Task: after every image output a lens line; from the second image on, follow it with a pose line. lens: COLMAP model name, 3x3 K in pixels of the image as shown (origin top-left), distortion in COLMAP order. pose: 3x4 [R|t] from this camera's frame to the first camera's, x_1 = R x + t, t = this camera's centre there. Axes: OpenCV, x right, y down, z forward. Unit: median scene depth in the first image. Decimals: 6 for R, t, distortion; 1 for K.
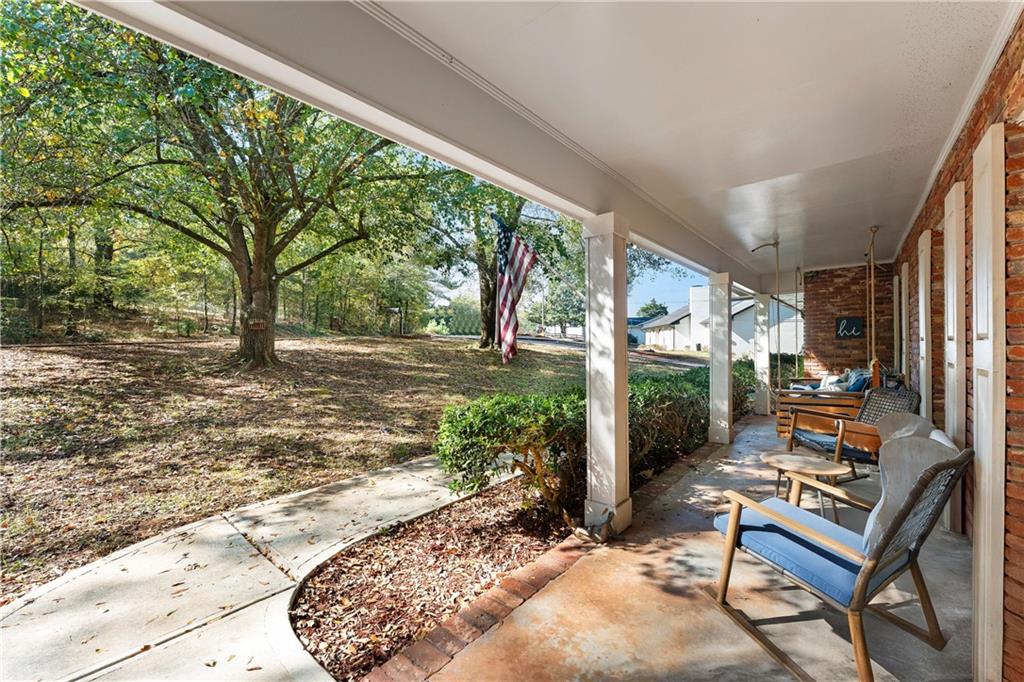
lens RADIAL K [[410.4, 0, 512.0], [0, 410.4, 341.0], [0, 0, 1]] dist [0.000141, -0.000004]
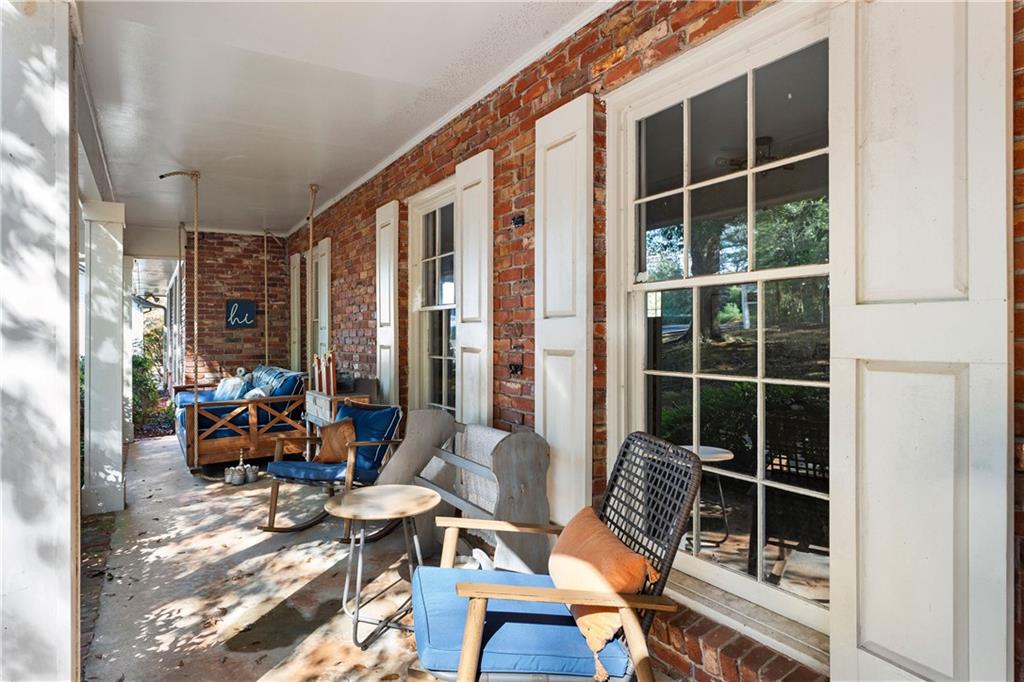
lens RADIAL K [[578.3, 0, 512.0], [0, 578.3, 341.0], [0, 0, 1]] dist [-0.001898, -0.000318]
pose [[0.310339, -0.005880, 0.950608, -0.044014], [0.000288, 0.999981, 0.006091, 0.011583], [-0.950626, -0.001616, 0.310335, 0.192369]]
